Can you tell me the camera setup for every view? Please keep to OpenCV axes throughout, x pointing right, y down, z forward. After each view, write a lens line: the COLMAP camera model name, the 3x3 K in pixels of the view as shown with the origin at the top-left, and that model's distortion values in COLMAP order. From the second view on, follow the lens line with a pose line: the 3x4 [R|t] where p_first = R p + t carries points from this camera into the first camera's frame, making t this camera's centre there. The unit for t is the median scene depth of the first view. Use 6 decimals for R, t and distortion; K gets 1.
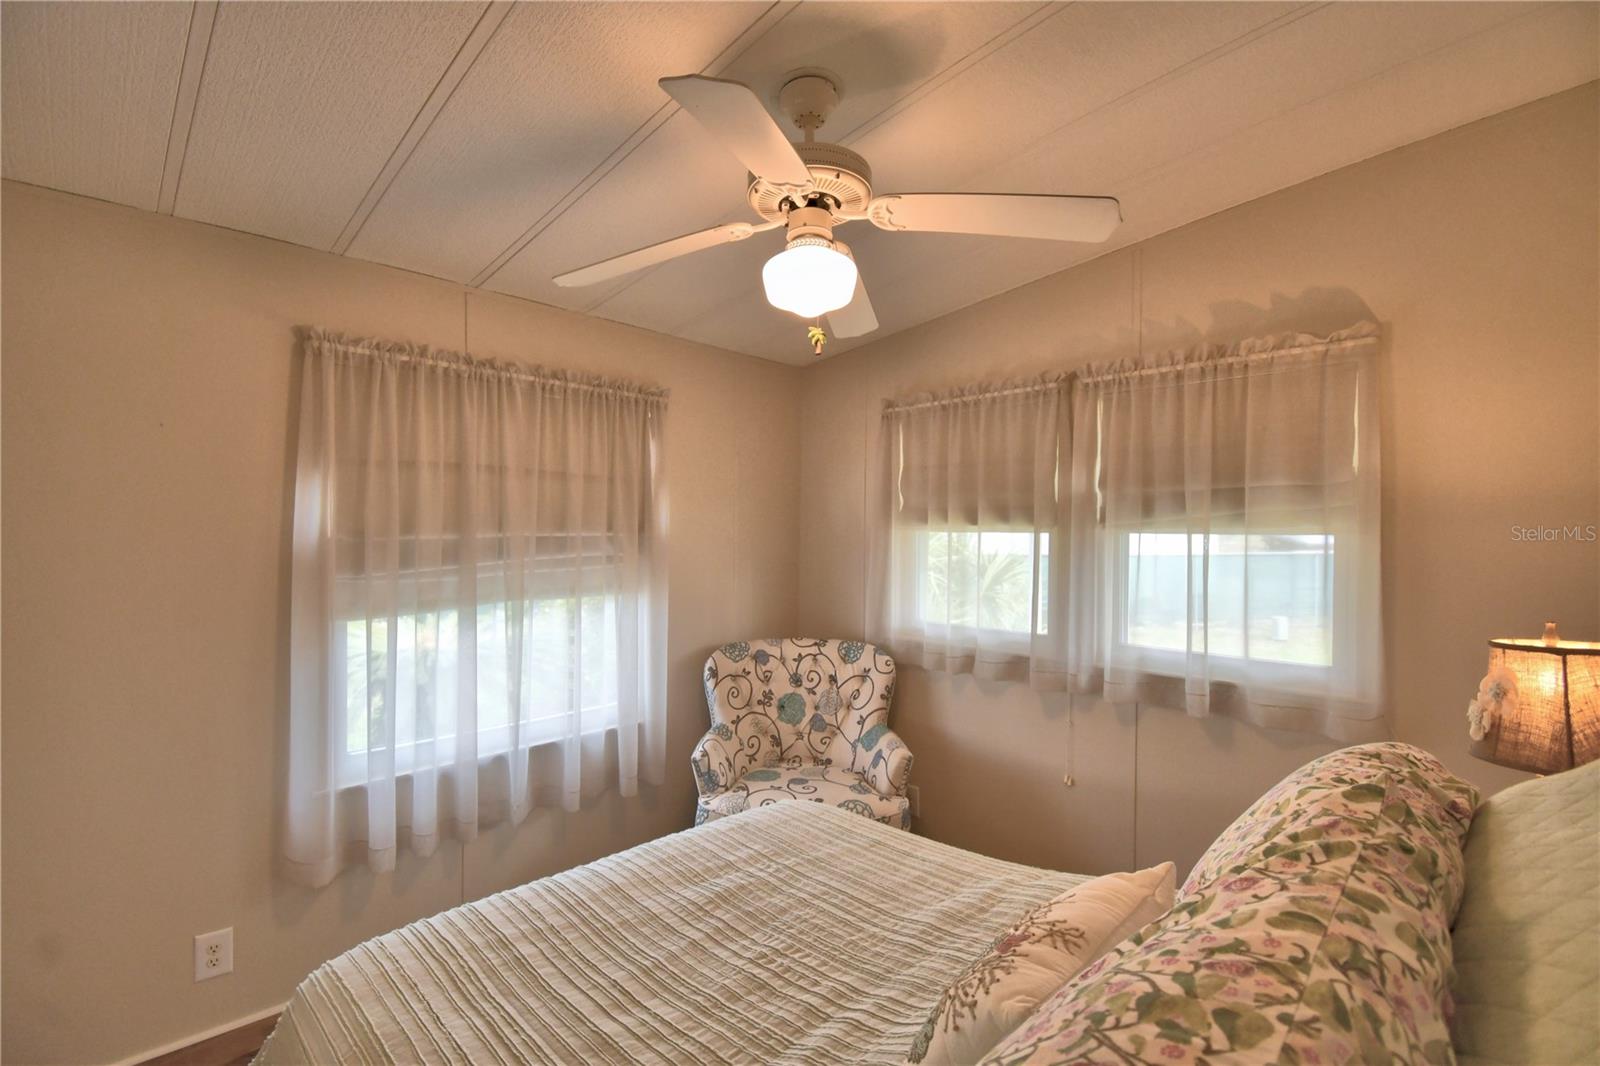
lens RADIAL K [[708.2, 0, 794.7], [0, 708.2, 532.1], [0, 0, 1]] dist [0.026531, -0.033419]
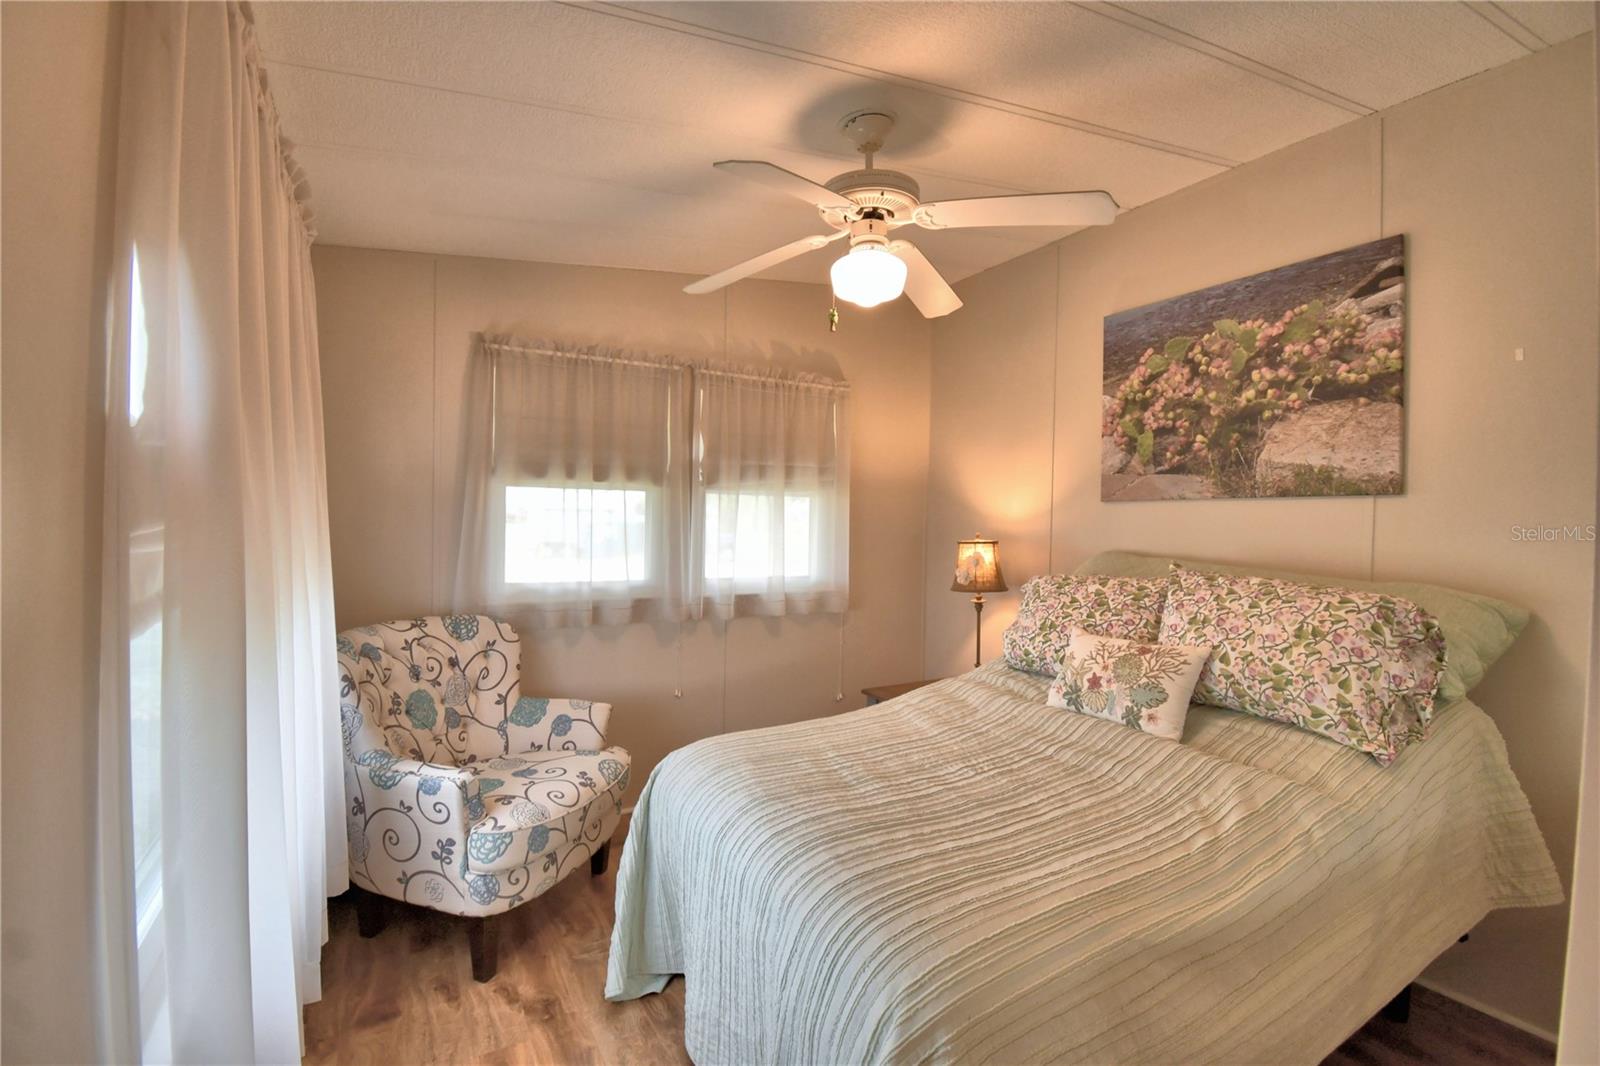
lens RADIAL K [[708.2, 0, 794.7], [0, 708.2, 532.1], [0, 0, 1]] dist [0.026531, -0.033419]
pose [[0.269715, -0.018535, 0.962762, -0.668936], [-0.007309, 0.999747, 0.021295, 0.039735], [-0.962913, -0.012780, 0.269511, 0.430460]]
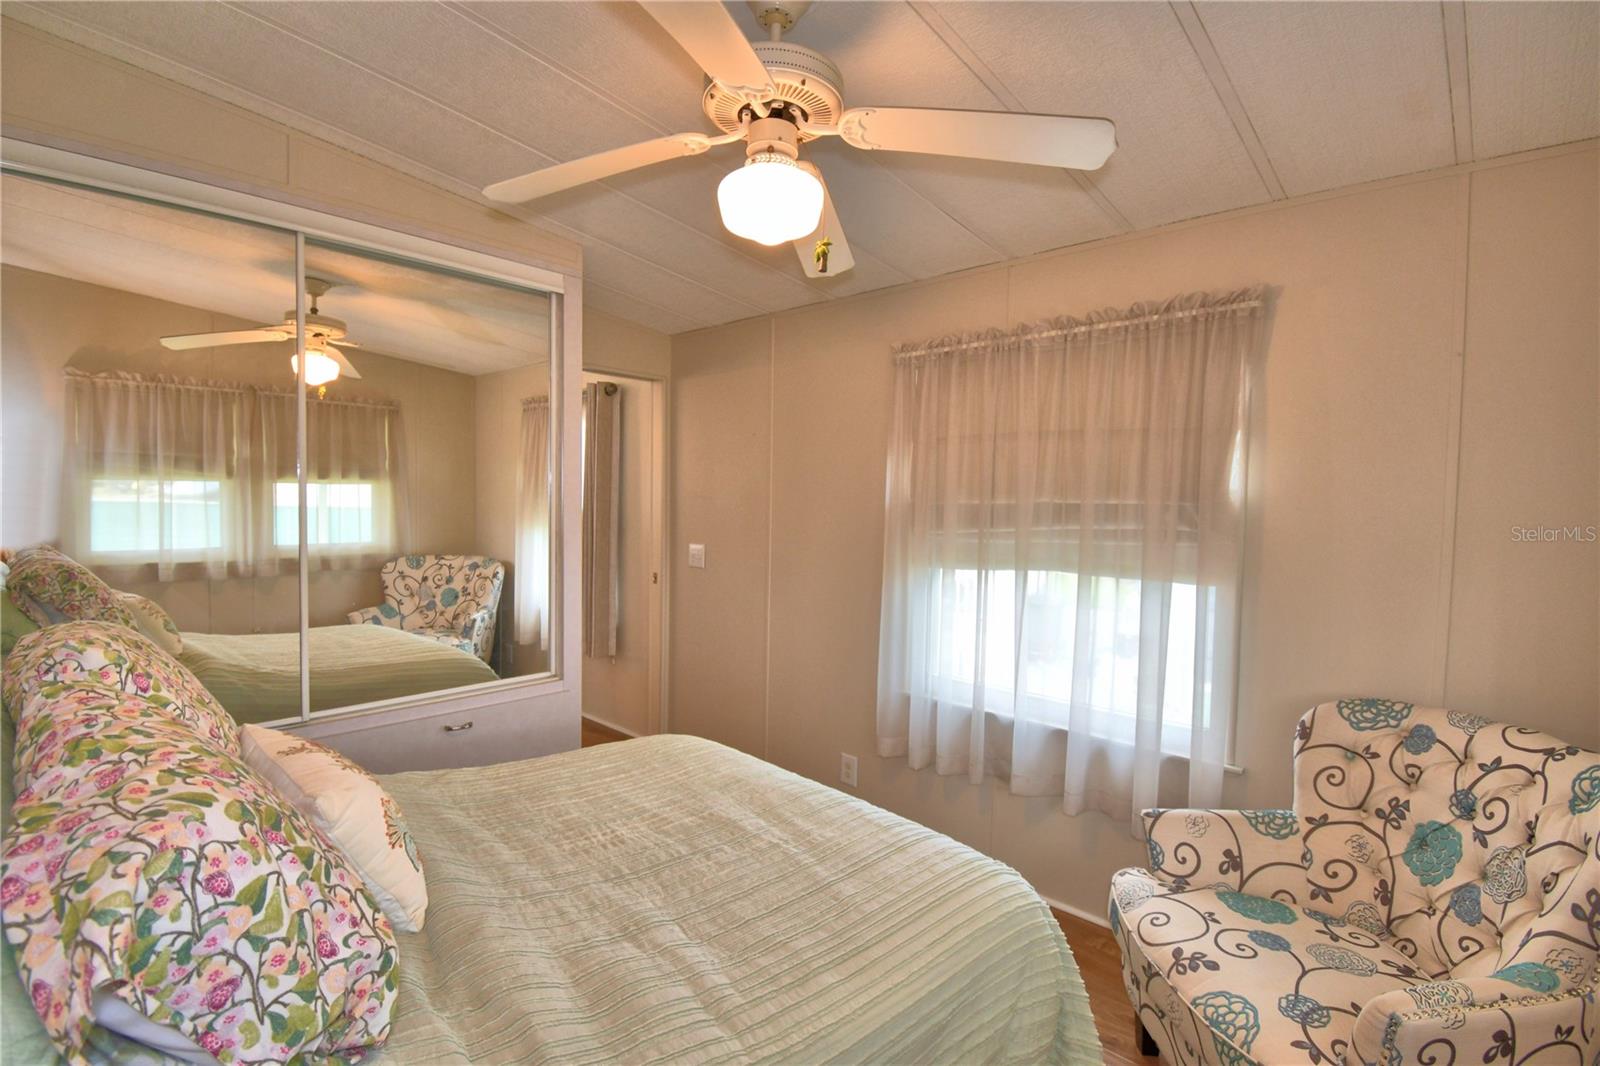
lens RADIAL K [[749.0, 0, 792.2], [0, 749.0, 524.6], [0, 0, 1]] dist [0.018871, -0.026218]
pose [[0.017448, 0.028250, -0.999449, 0.539248], [-0.024033, 0.999324, 0.027827, 0.013628], [0.999559, 0.023534, 0.018115, 0.560736]]
